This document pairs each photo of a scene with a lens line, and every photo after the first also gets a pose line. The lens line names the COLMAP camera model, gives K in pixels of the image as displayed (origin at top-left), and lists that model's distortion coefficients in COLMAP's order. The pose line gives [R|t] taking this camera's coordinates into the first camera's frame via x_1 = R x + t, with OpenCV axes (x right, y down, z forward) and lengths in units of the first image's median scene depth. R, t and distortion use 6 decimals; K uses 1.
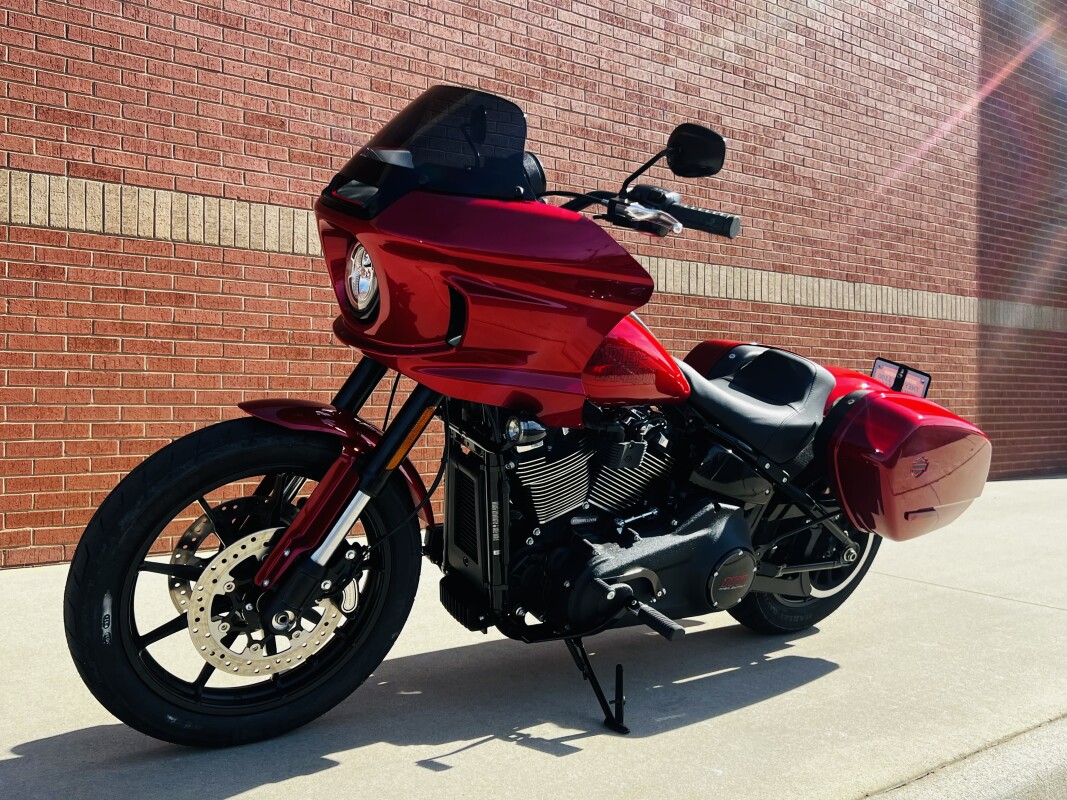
lens RADIAL K [[942.2, 0, 531.5], [0, 942.2, 403.5], [0, 0, 1]] dist [0.094414, -0.225180]
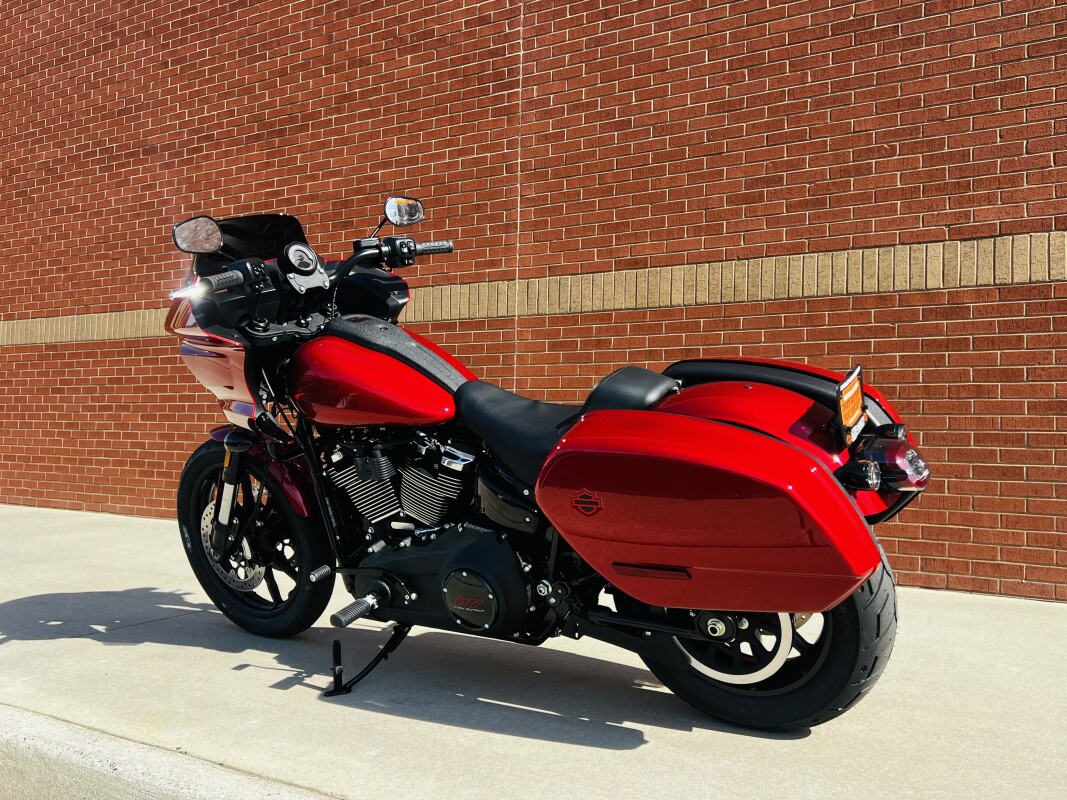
lens RADIAL K [[942.2, 0, 531.5], [0, 942.2, 403.5], [0, 0, 1]] dist [0.094414, -0.225180]
pose [[0.371376, -0.037892, -0.927709, 0.643417], [-0.017541, 0.998702, -0.047814, 0.012990], [0.928317, 0.034030, 0.370230, 0.374932]]
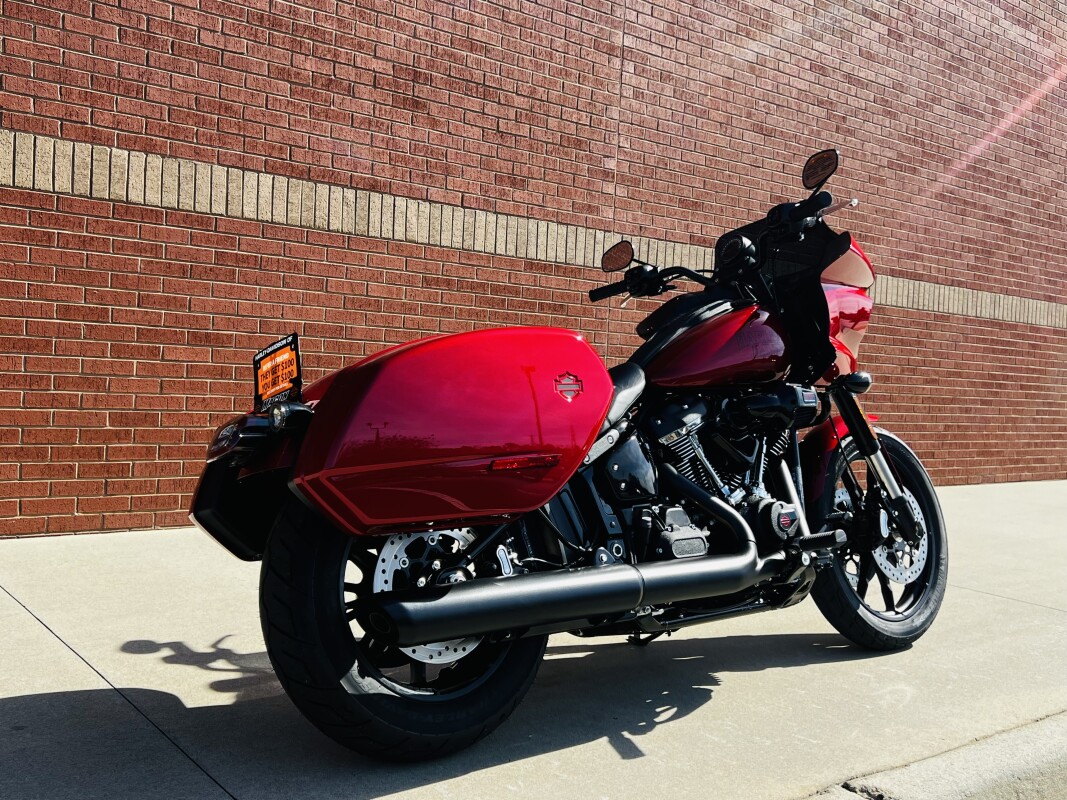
lens RADIAL K [[1062.3, 0, 511.4], [0, 1062.3, 430.4], [0, 0, 1]] dist [0.131711, -0.222442]
pose [[0.998974, 0.022732, 0.039158, -0.775431], [-0.024030, 0.999166, 0.033005, 0.003293], [-0.038375, -0.033912, 0.998688, -0.632708]]
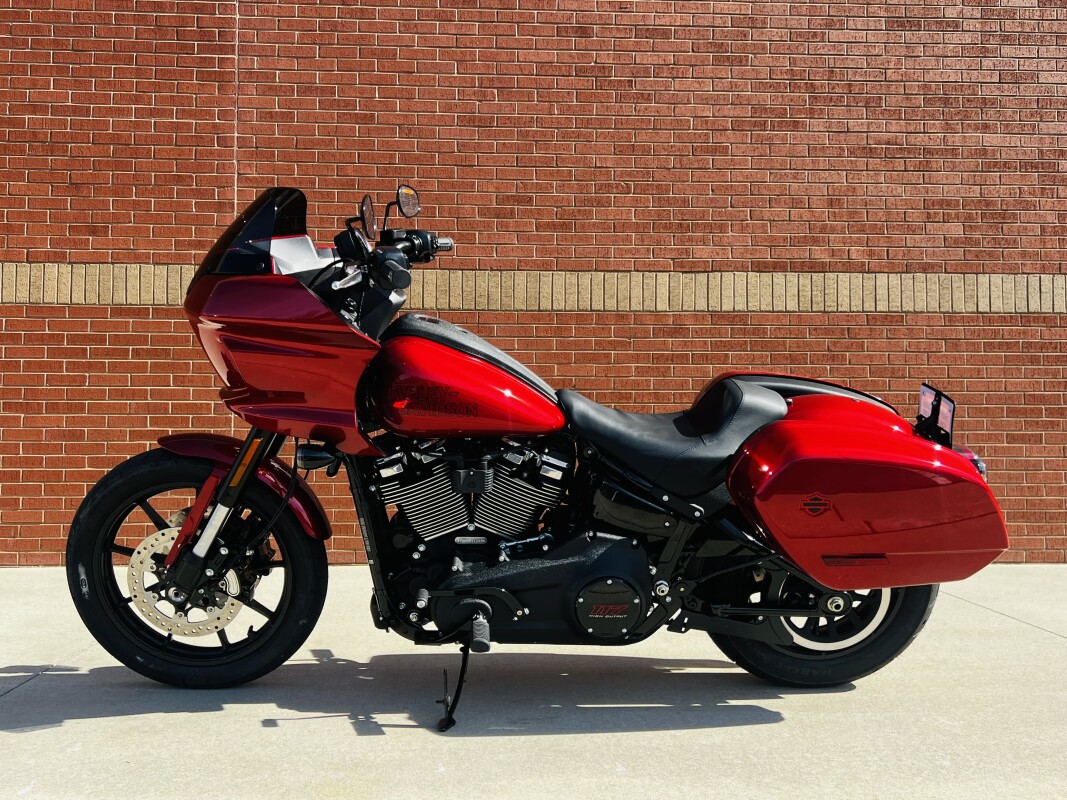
lens RADIAL K [[945.7, 0, 525.9], [0, 945.7, 404.6], [0, 0, 1]] dist [0.089759, -0.158485]
pose [[0.827509, -0.027477, -0.560779, 0.392890], [0.002029, 0.998942, -0.045952, 0.007848], [0.561448, 0.036888, 0.826689, 0.056091]]
